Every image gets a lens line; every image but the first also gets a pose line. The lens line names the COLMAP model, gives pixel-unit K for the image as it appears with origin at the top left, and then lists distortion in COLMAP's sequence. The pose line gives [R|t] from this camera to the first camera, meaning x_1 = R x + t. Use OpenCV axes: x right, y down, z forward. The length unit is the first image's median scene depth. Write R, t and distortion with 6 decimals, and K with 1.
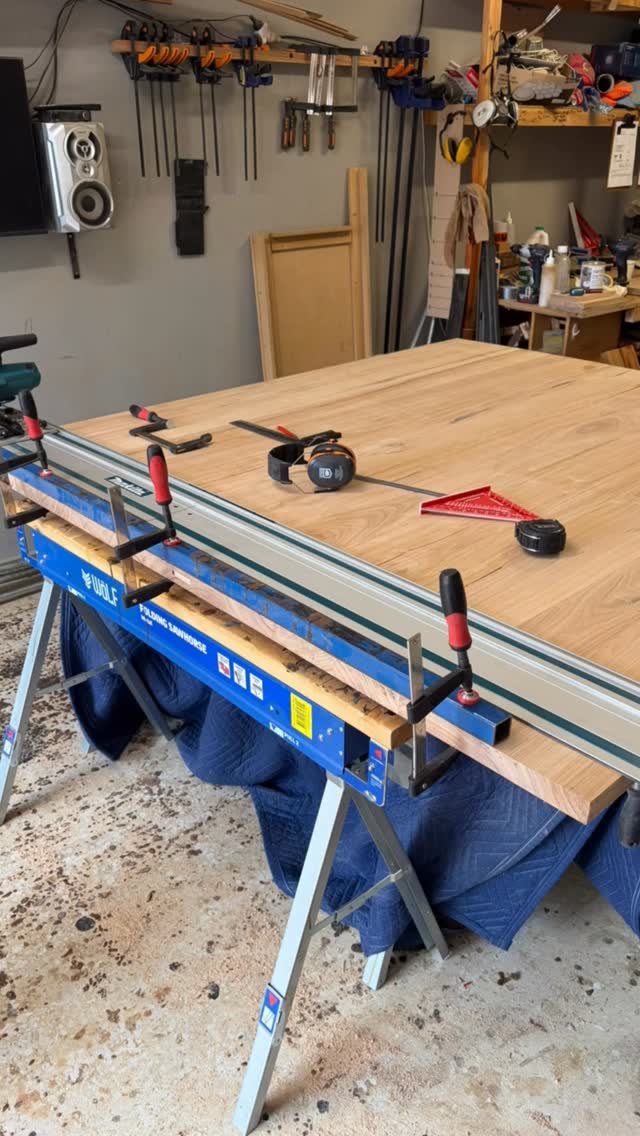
lens RADIAL K [[808.3, 0, 320.0], [0, 808.3, 568.0], [0, 0, 1]] dist [0.071690, -0.096656]
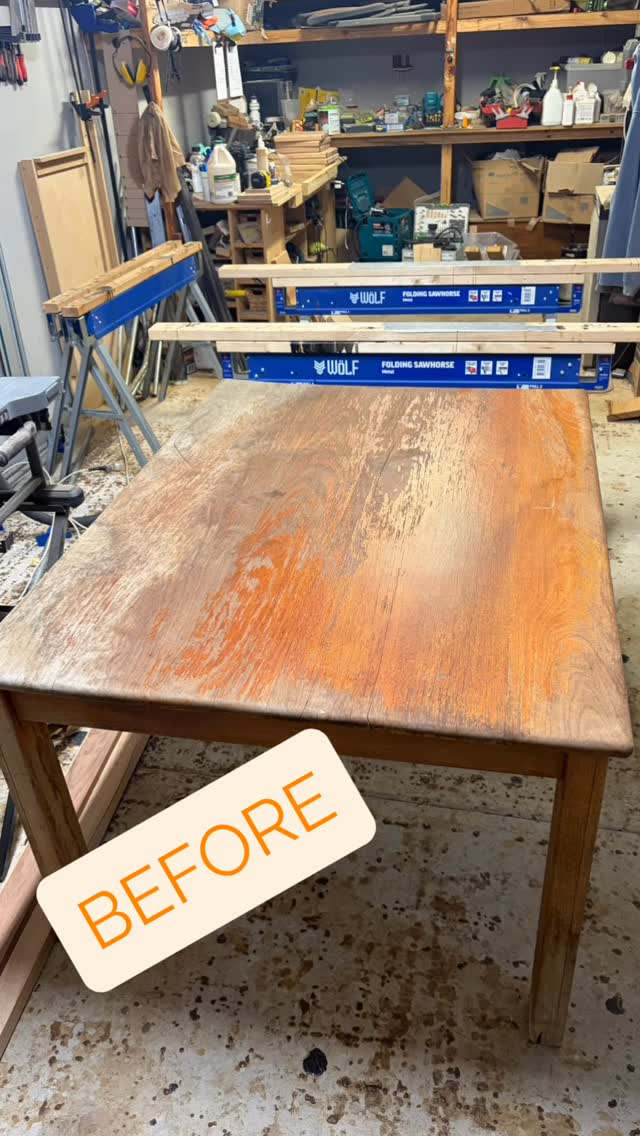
lens RADIAL K [[808.3, 0, 320.0], [0, 808.3, 568.0], [0, 0, 1]] dist [0.071690, -0.096656]
pose [[0.826630, -0.330584, 0.455409, -0.359251], [0.299832, 0.943559, 0.140701, 0.050240], [-0.476218, 0.020239, 0.879094, -0.095600]]
